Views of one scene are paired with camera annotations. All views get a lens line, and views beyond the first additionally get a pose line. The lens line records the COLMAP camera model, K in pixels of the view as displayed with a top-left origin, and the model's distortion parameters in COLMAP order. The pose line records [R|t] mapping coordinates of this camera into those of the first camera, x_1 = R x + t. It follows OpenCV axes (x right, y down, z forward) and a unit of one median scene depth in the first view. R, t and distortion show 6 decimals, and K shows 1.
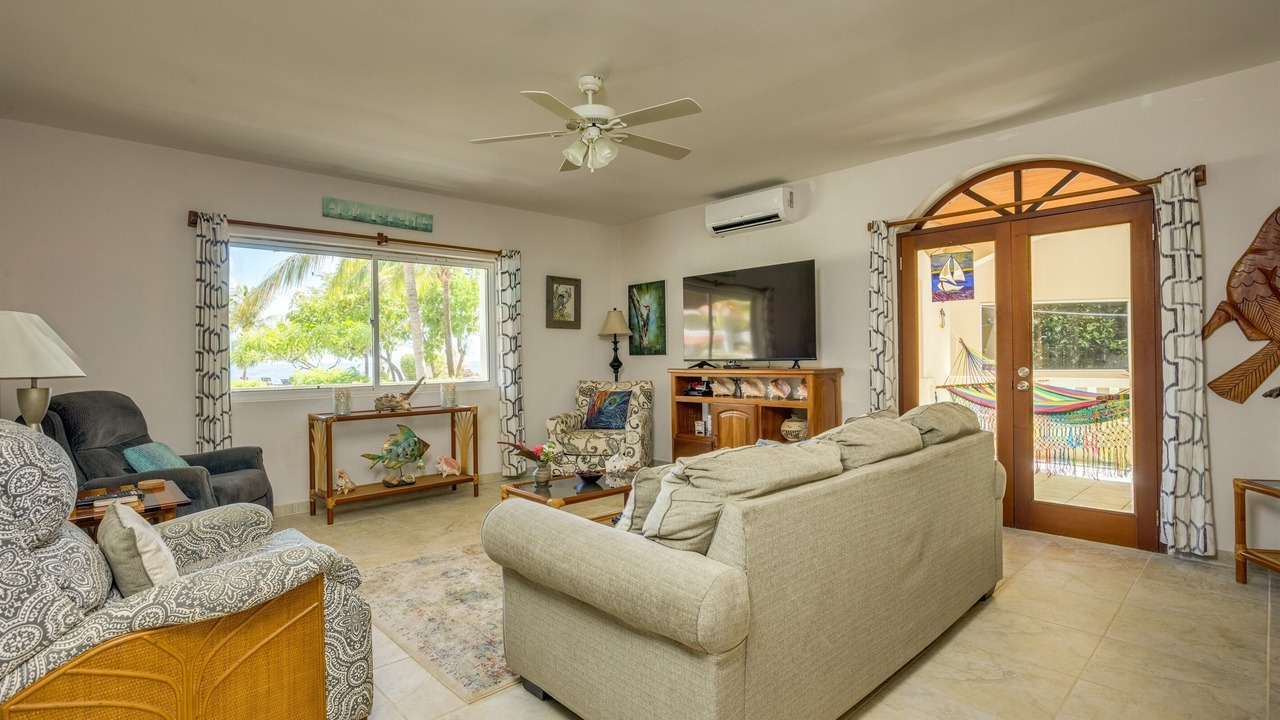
lens RADIAL K [[614.2, 0, 628.0], [0, 614.2, 360.5], [0, 0, 1]] dist [-0.038492, 0.021332]
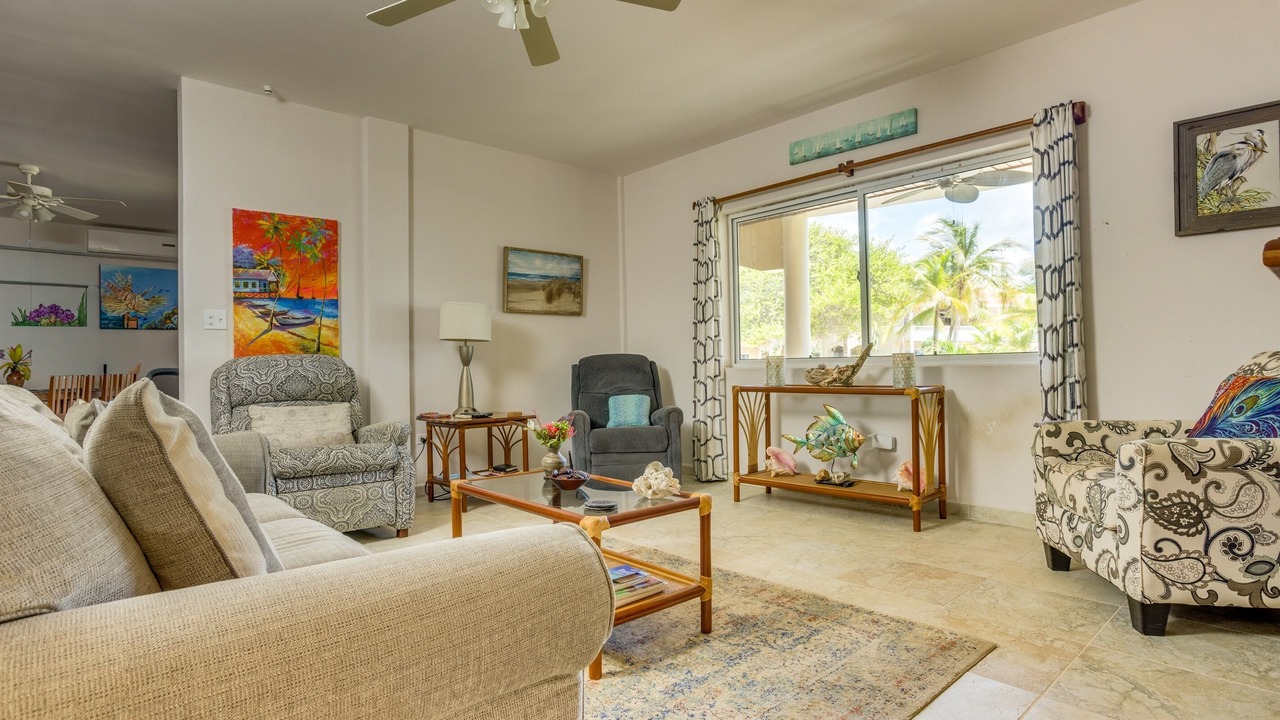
lens RADIAL K [[644.4, 0, 682.5], [0, 644.4, 361.3], [0, 0, 1]] dist [-0.013023, -0.000249]
pose [[0.029064, 0.001461, -0.999576, 0.412205], [0.005128, 0.999986, 0.001610, 0.045675], [0.999564, -0.005173, 0.029056, 0.755837]]
